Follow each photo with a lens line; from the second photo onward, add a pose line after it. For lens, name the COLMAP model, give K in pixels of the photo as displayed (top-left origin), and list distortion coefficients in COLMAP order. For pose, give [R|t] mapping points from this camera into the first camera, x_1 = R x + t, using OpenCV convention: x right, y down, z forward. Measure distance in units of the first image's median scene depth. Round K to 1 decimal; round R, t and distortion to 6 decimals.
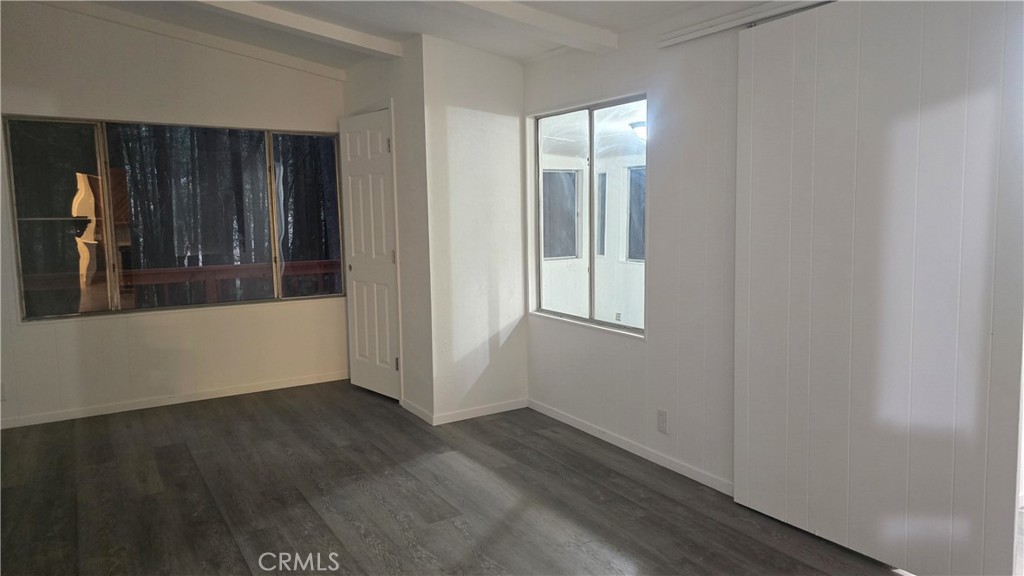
lens RADIAL K [[684.4, 0, 532.4], [0, 684.4, 284.2], [0, 0, 1]] dist [0.048240, -0.041908]
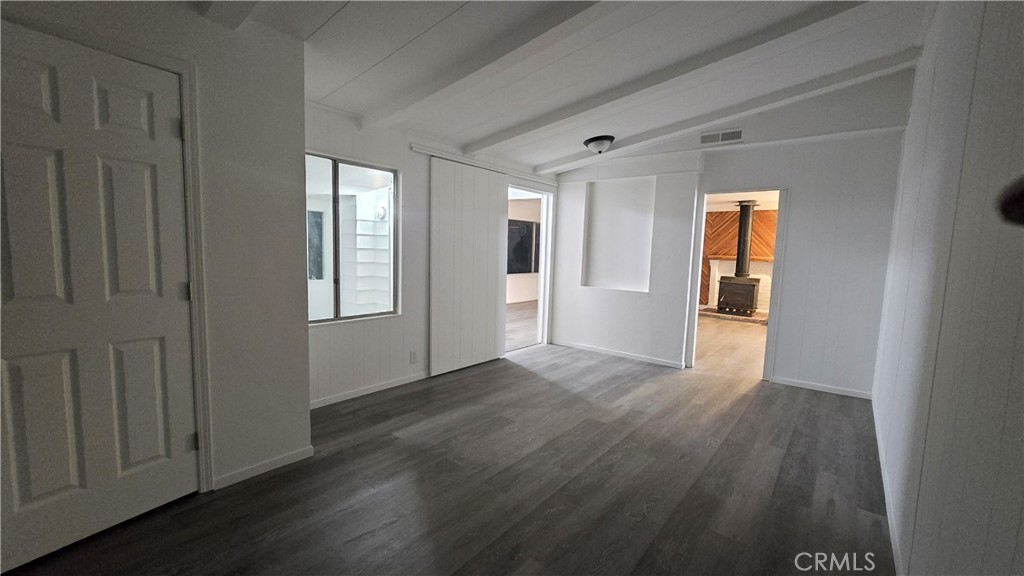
lens RADIAL K [[419.2, 0, 504.0], [0, 419.2, 288.4], [0, 0, 1]] dist [-0.004046, 0.000824]
pose [[-0.288376, -0.088933, 0.953378, -0.920339], [0.078559, 0.990123, 0.116123, -0.089164], [-0.954289, 0.108384, -0.278541, 1.062719]]
